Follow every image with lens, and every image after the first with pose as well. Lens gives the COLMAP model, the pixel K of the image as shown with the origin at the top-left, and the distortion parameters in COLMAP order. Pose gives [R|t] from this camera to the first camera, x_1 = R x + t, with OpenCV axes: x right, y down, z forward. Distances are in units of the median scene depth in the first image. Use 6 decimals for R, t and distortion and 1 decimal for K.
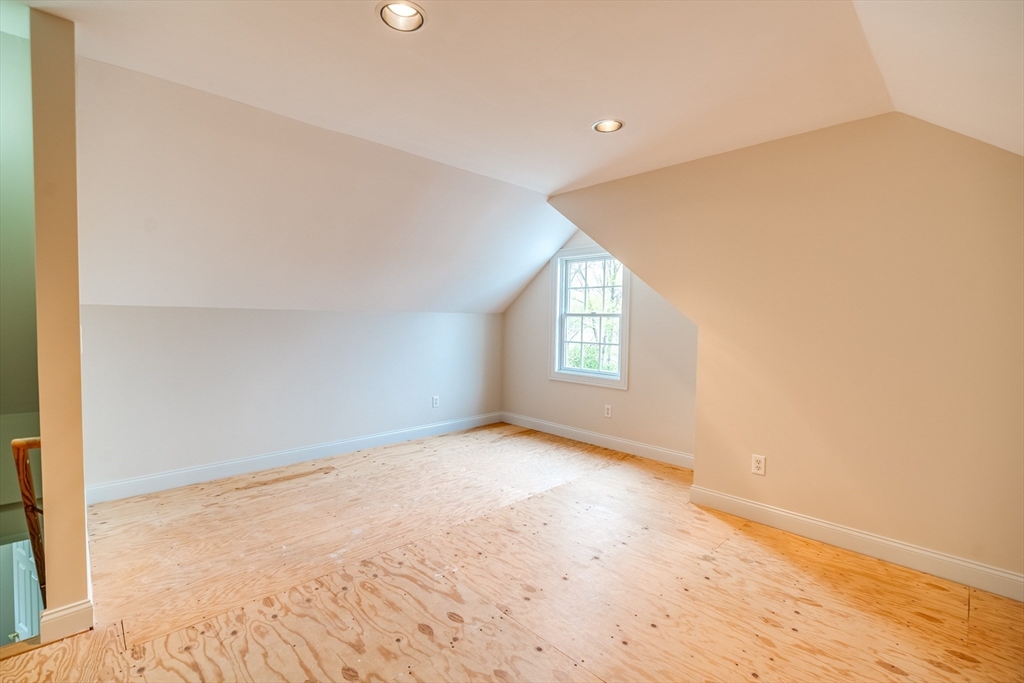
lens RADIAL K [[450.1, 0, 501.9], [0, 450.1, 337.9], [0, 0, 1]] dist [-0.000052, -0.002637]
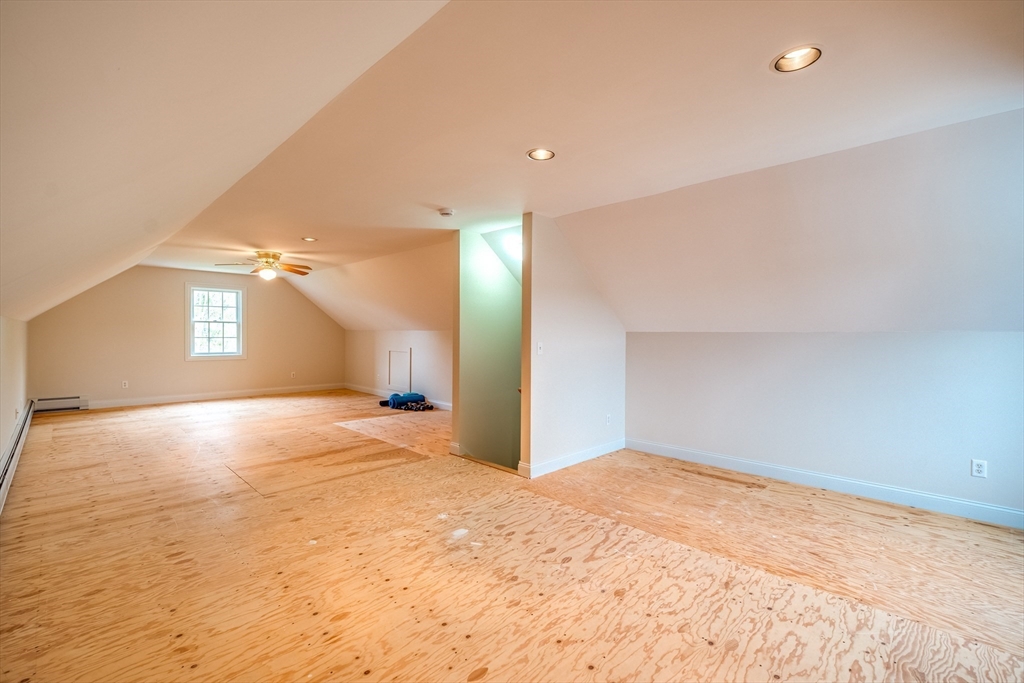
lens RADIAL K [[450.1, 0, 501.9], [0, 450.1, 337.9], [0, 0, 1]] dist [-0.000052, -0.002637]
pose [[0.017037, -0.005740, -0.999838, 0.743878], [-0.047899, 0.998831, -0.006550, -0.012958], [0.998707, 0.048003, 0.016742, 0.452908]]
